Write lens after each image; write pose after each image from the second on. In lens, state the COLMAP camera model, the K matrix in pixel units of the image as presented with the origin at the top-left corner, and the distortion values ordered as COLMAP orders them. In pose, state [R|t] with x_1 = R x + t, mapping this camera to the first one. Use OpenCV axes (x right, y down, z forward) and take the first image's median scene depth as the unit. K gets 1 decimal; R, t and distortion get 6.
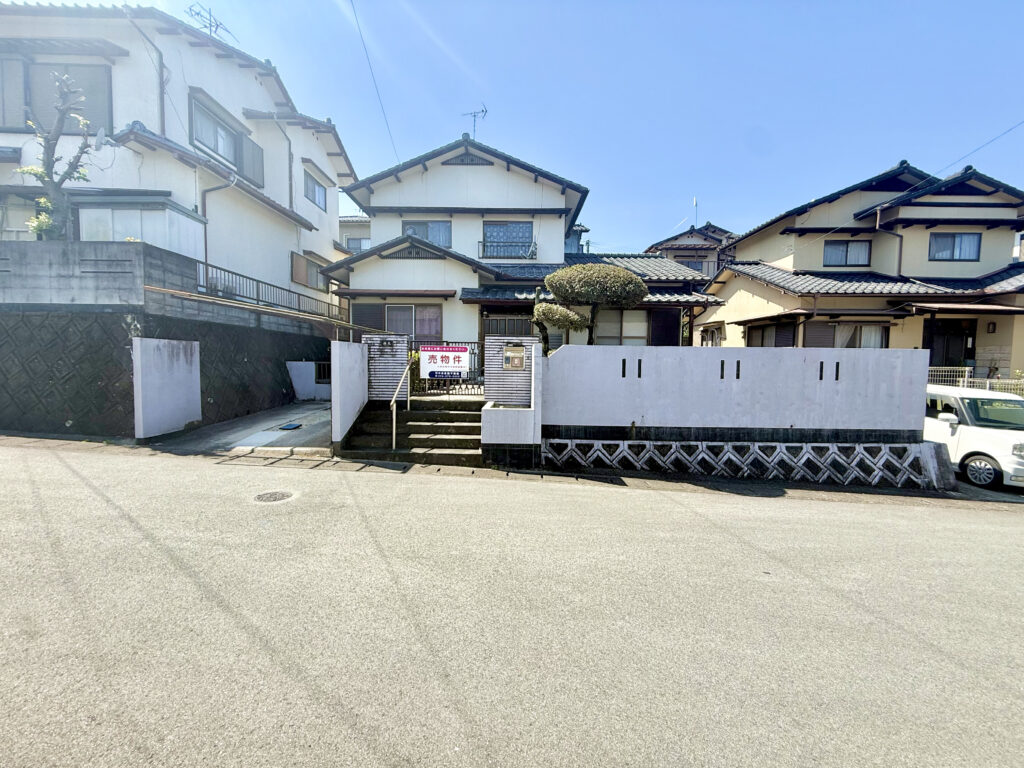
lens RADIAL K [[407.0, 0, 507.9], [0, 407.0, 383.0], [0, 0, 1]] dist [0.001377, -0.001035]
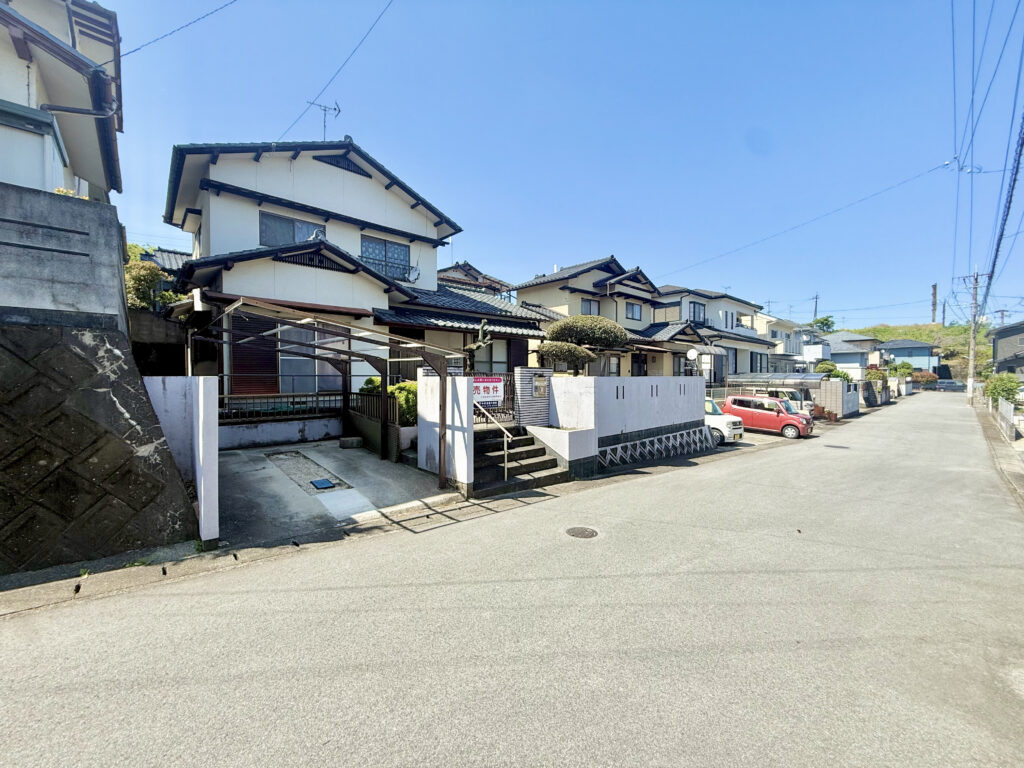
lens RADIAL K [[407.0, 0, 510.2], [0, 407.0, 382.8], [0, 0, 1]] dist [0.001377, -0.001035]
pose [[0.731038, -0.023702, 0.681925, -0.934994], [0.045199, 0.998884, -0.013735, -0.067566], [-0.680838, 0.040863, 0.731293, 0.221632]]
